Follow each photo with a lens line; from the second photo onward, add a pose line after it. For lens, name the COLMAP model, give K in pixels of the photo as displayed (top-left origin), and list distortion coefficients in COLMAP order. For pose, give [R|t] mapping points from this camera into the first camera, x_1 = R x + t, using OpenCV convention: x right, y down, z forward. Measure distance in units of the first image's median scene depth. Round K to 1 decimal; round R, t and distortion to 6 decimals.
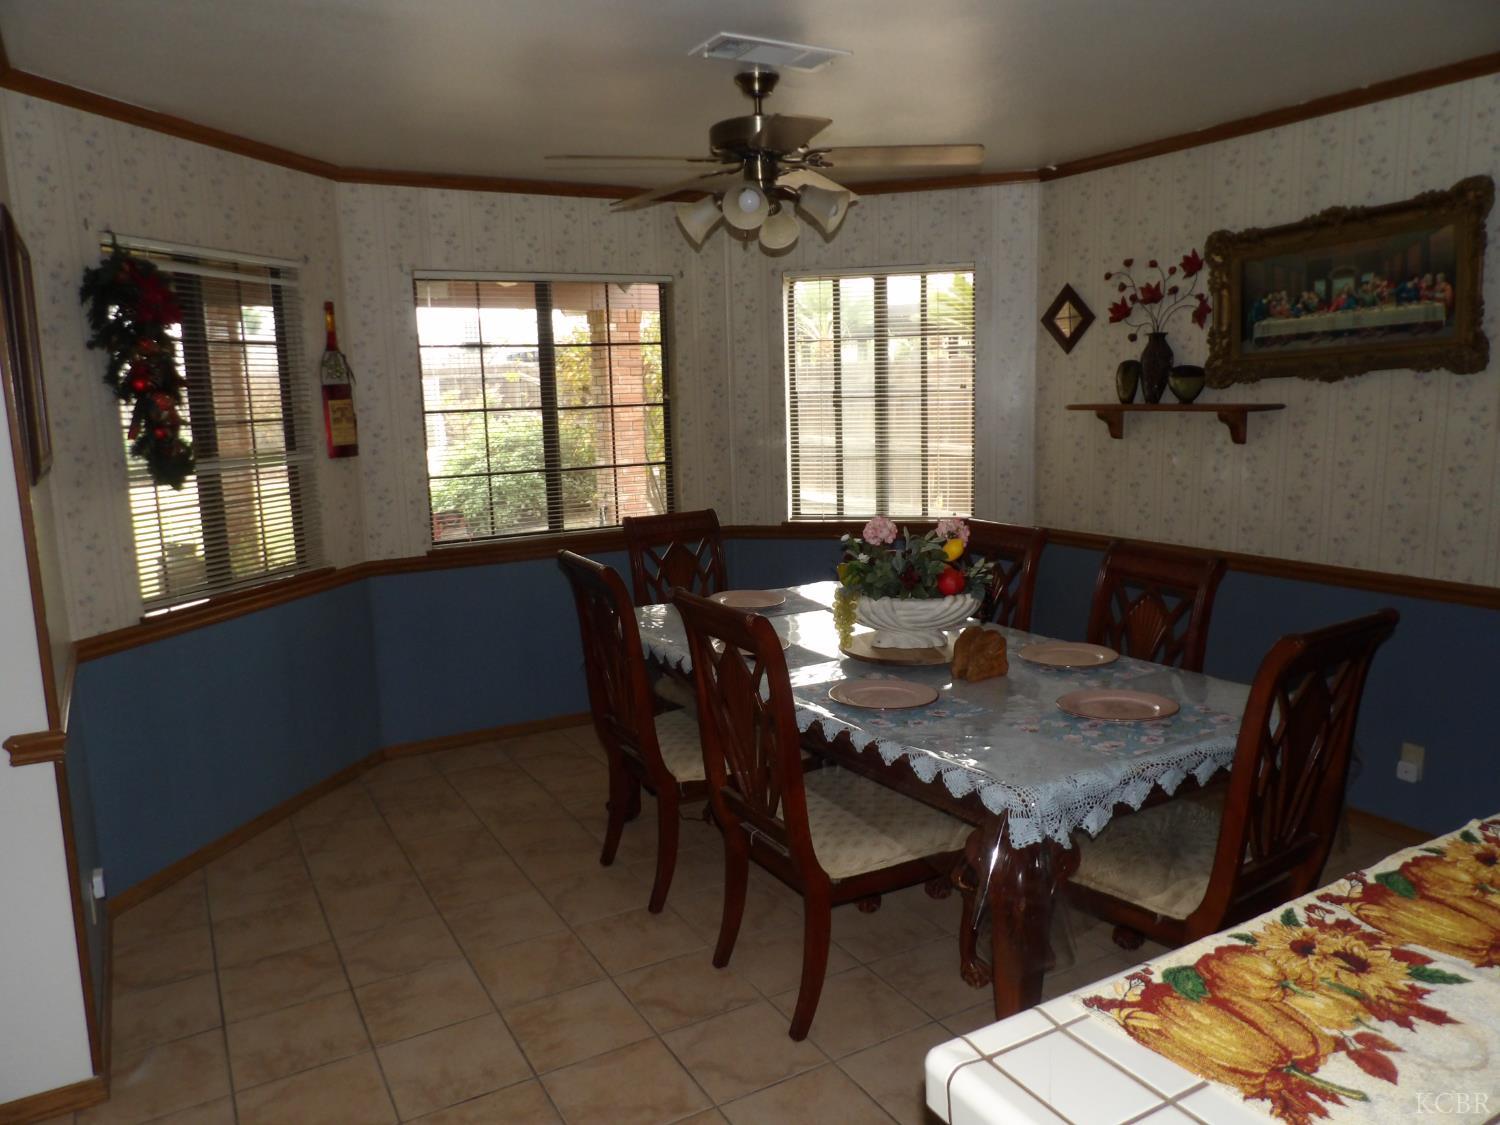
lens RADIAL K [[1083.7, 0, 741.4], [0, 1083.7, 559.9], [0, 0, 1]] dist [-0.032614, 0.045908]
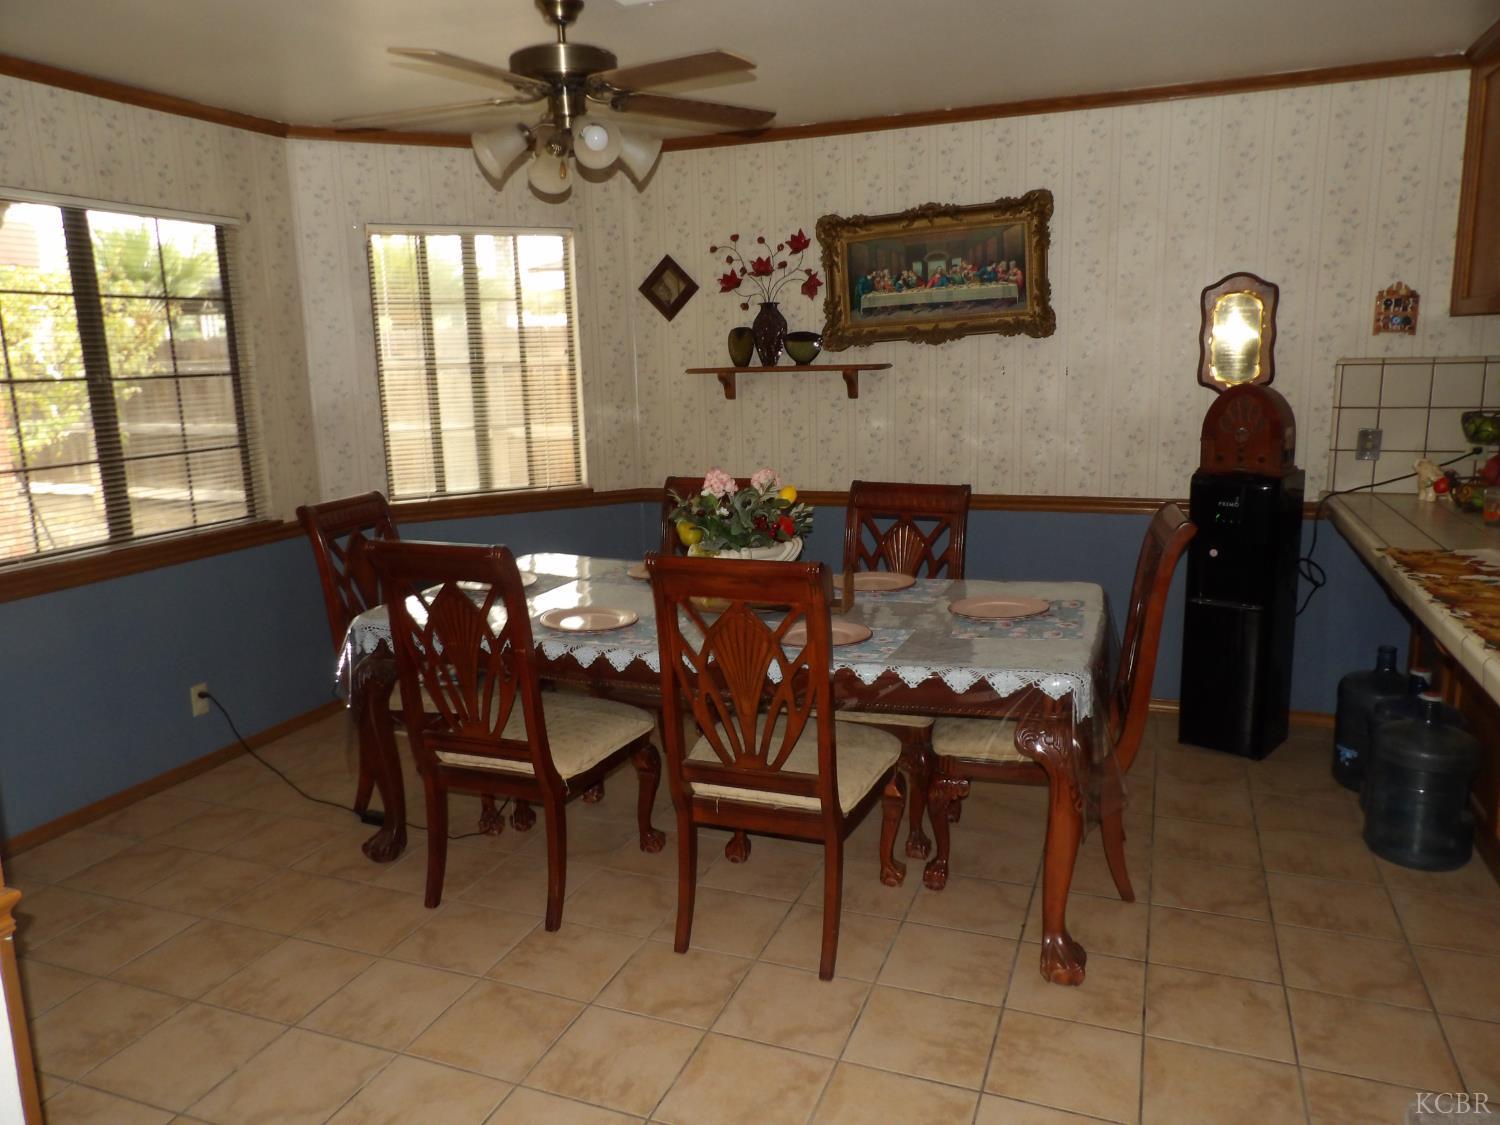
lens RADIAL K [[1083.7, 0, 741.4], [0, 1083.7, 559.9], [0, 0, 1]] dist [-0.032614, 0.045908]
pose [[0.771730, -0.114280, 0.625598, -0.407713], [0.107304, 0.993017, 0.049029, -0.003881], [-0.626832, 0.029292, 0.778604, 0.168830]]
